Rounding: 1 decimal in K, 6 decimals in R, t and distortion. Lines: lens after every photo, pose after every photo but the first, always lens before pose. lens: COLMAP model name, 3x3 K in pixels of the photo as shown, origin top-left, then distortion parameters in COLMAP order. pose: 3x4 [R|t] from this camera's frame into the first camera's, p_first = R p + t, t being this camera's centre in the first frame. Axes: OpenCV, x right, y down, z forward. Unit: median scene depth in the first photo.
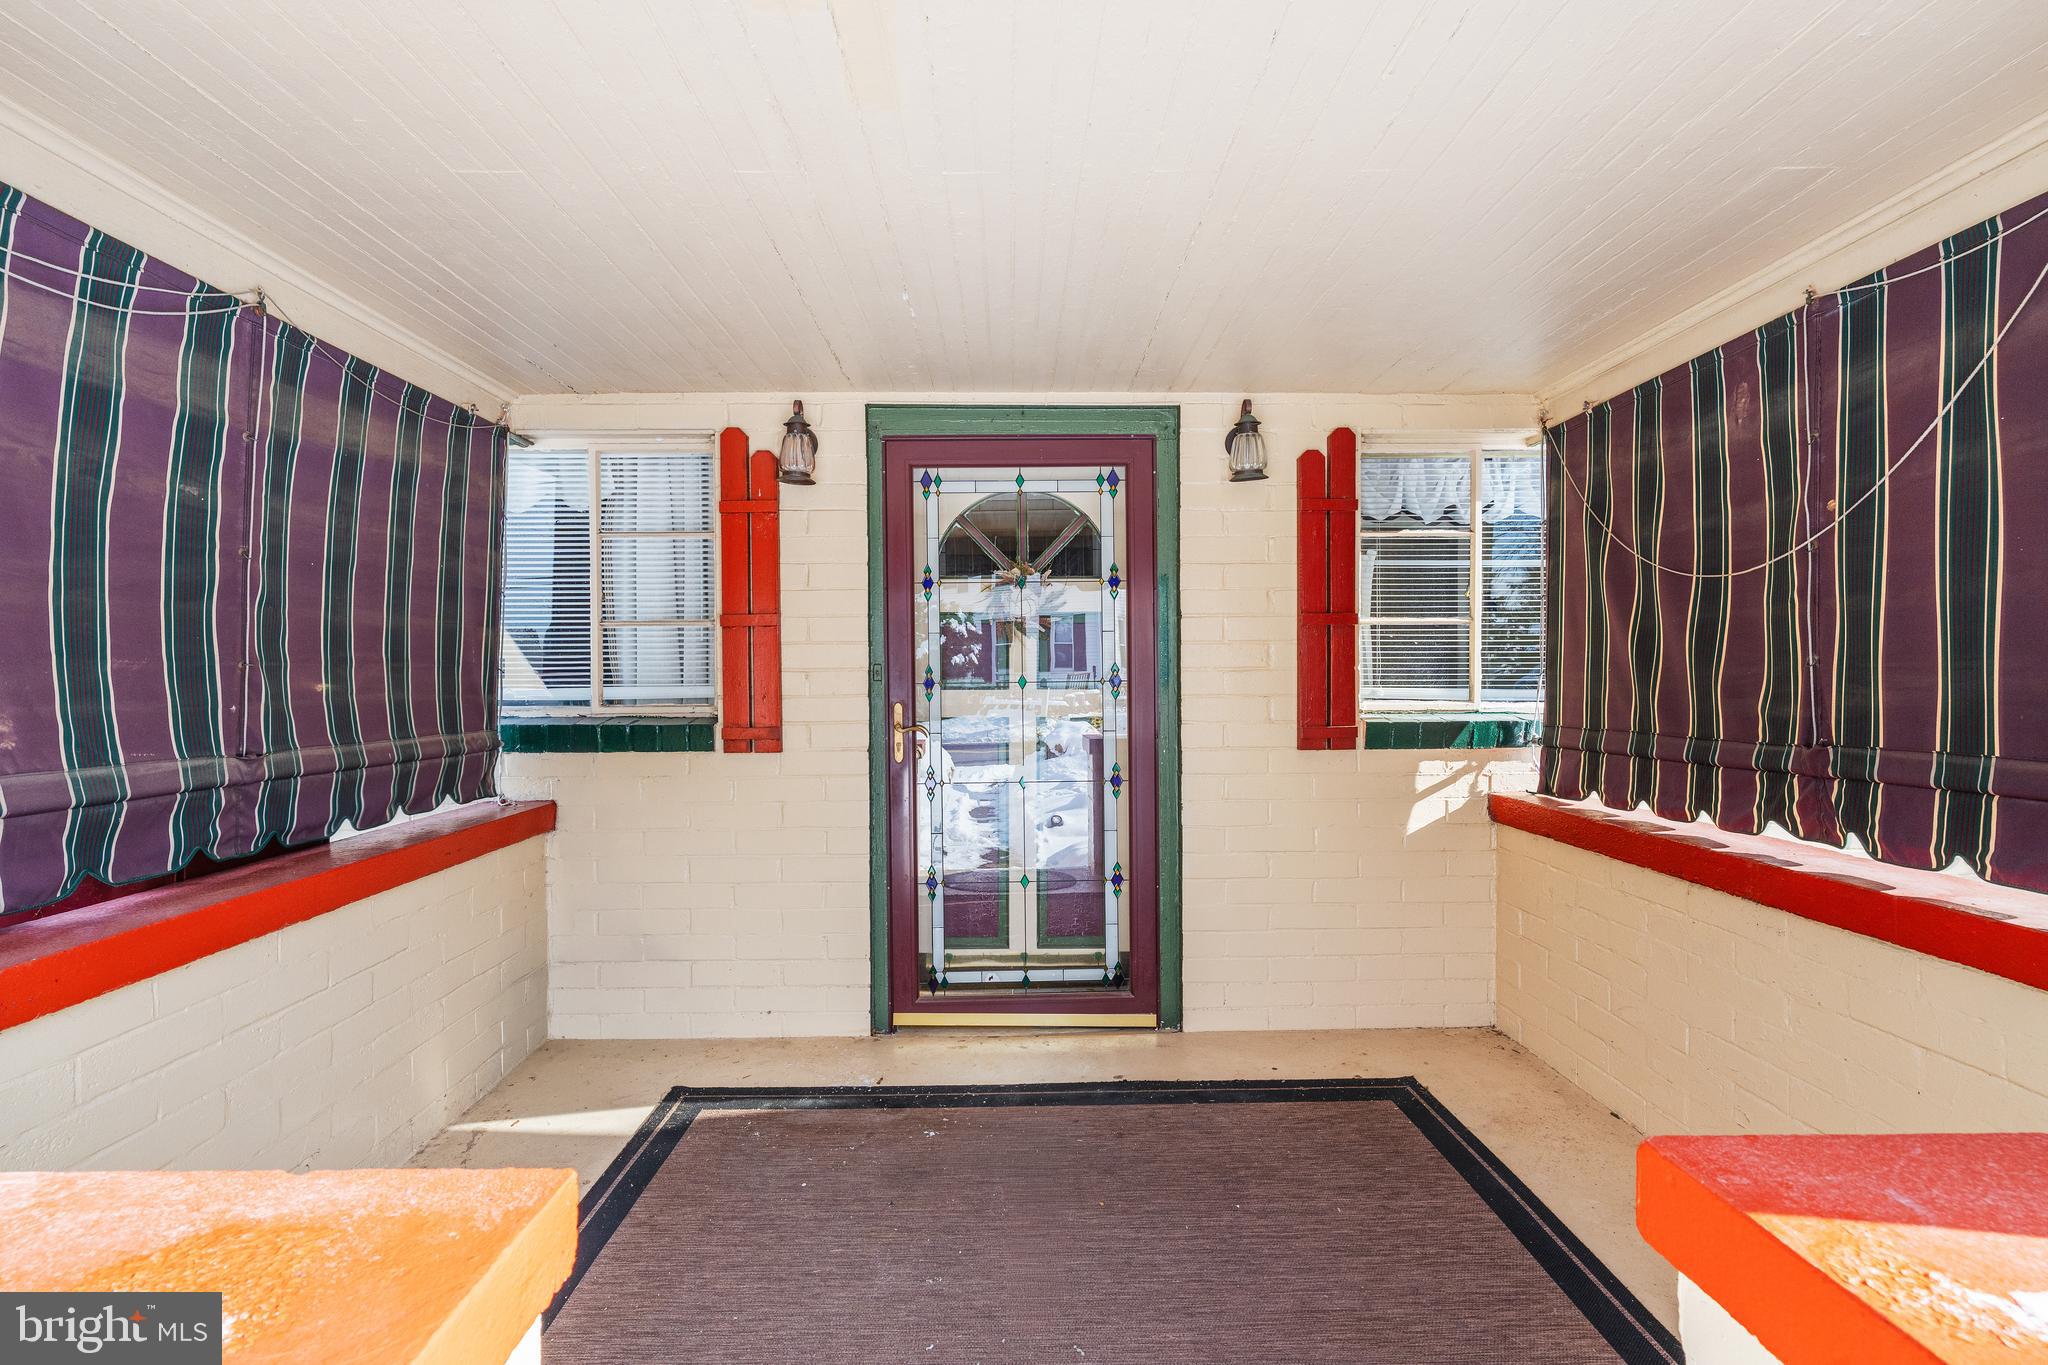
lens RADIAL K [[970.8, 0, 1024.0], [0, 970.8, 684.7], [0, 0, 1]] dist [0.004096, -0.001513]
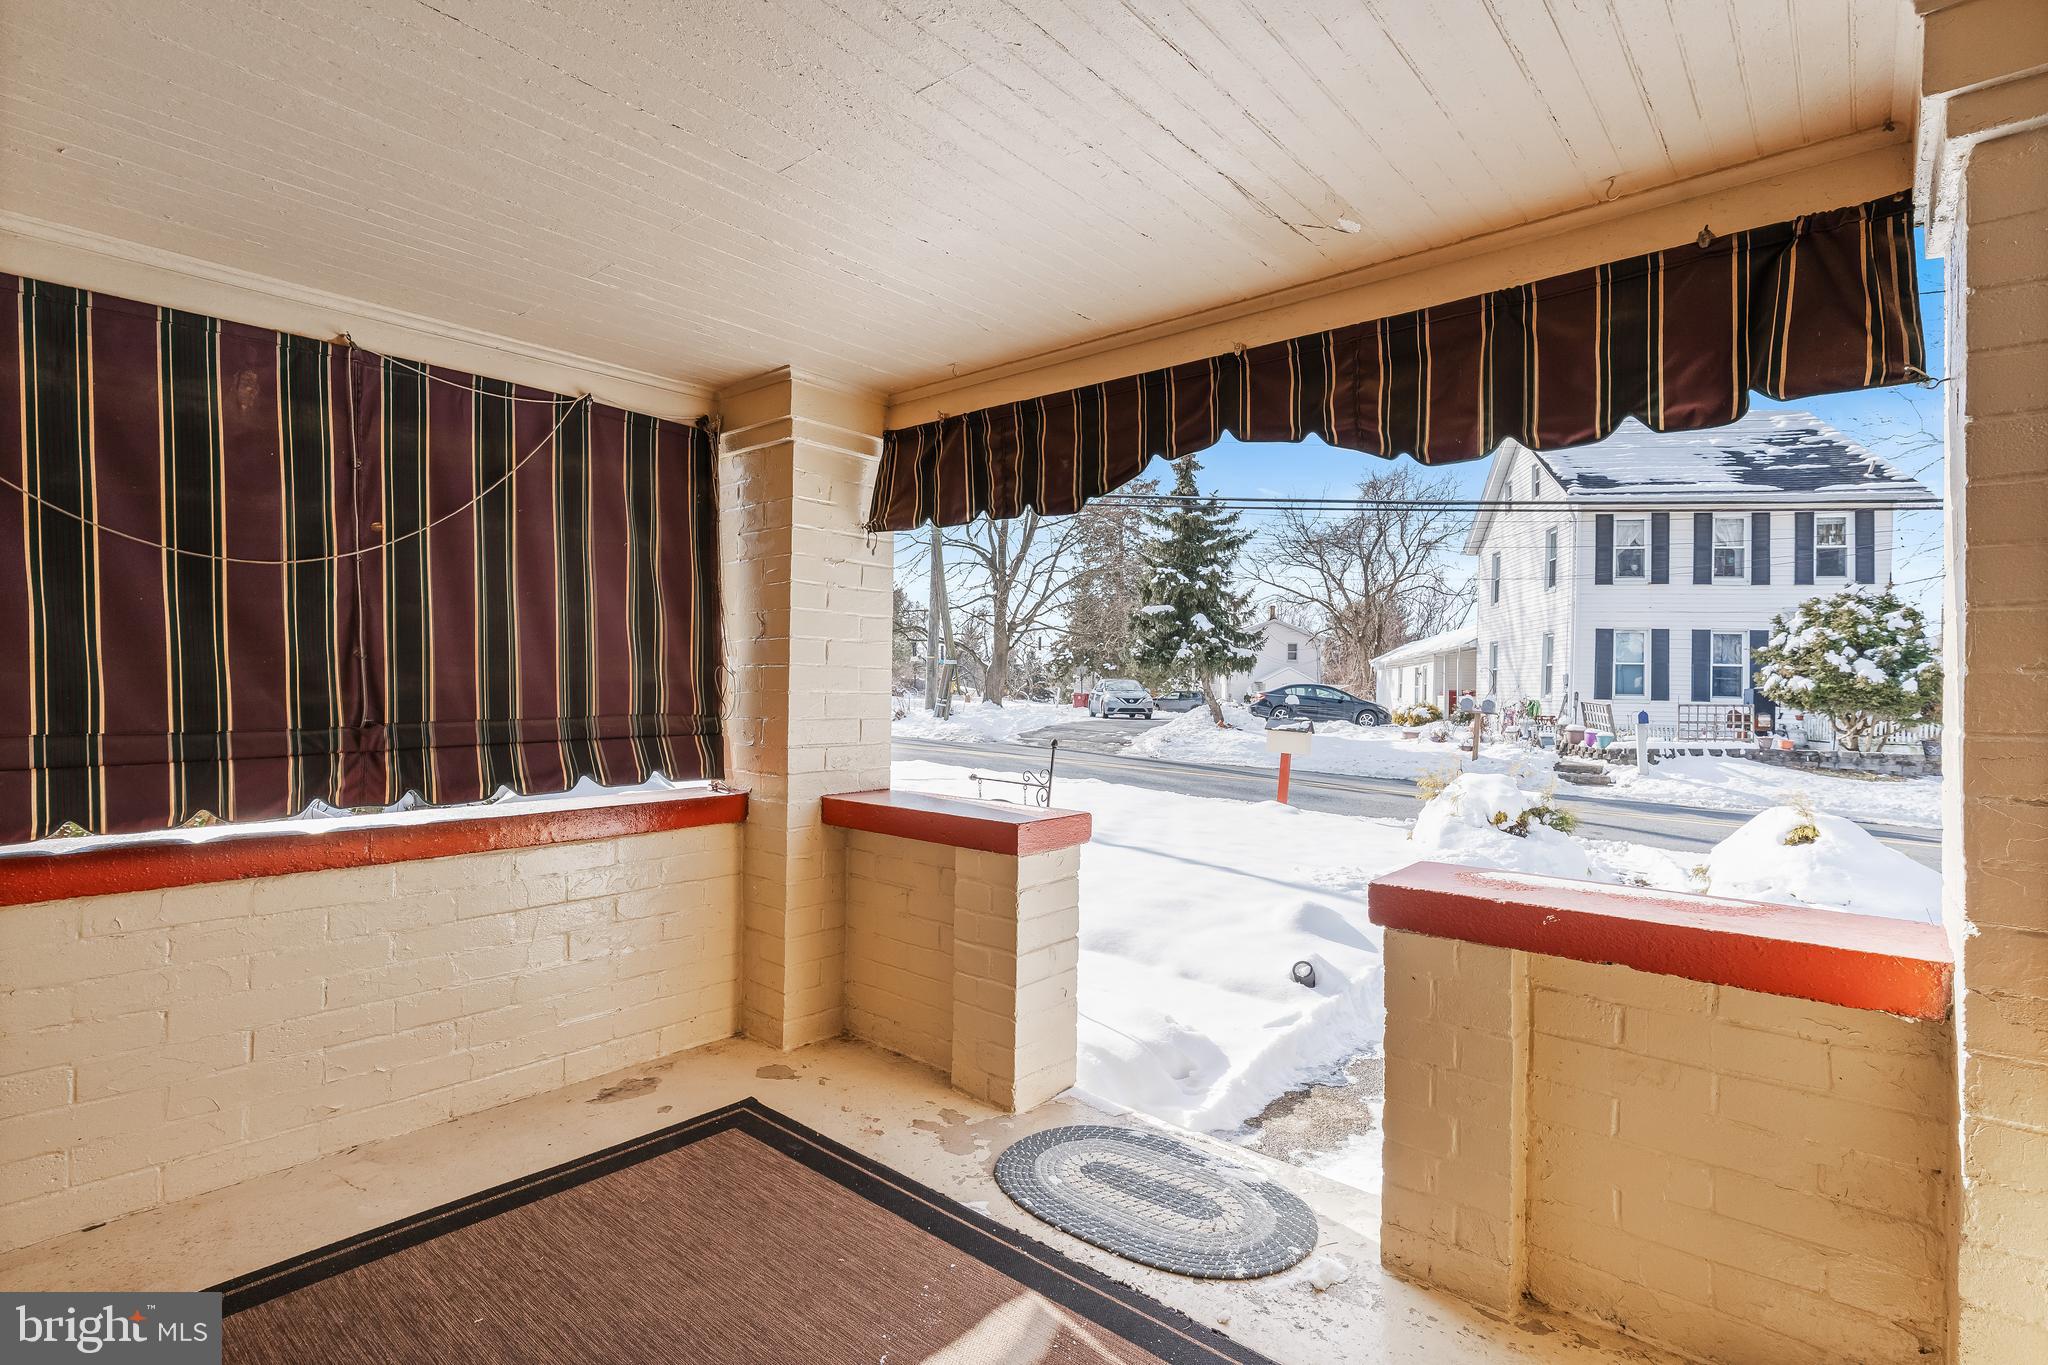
lens RADIAL K [[970.8, 0, 1022.4], [0, 970.8, 679.1], [0, 0, 1]] dist [0.004096, -0.001513]
pose [[-0.748687, -0.017074, 0.662704, -0.590882], [-0.009124, 0.999839, 0.015453, -0.021288], [-0.662861, 0.005523, -0.748722, 1.383140]]
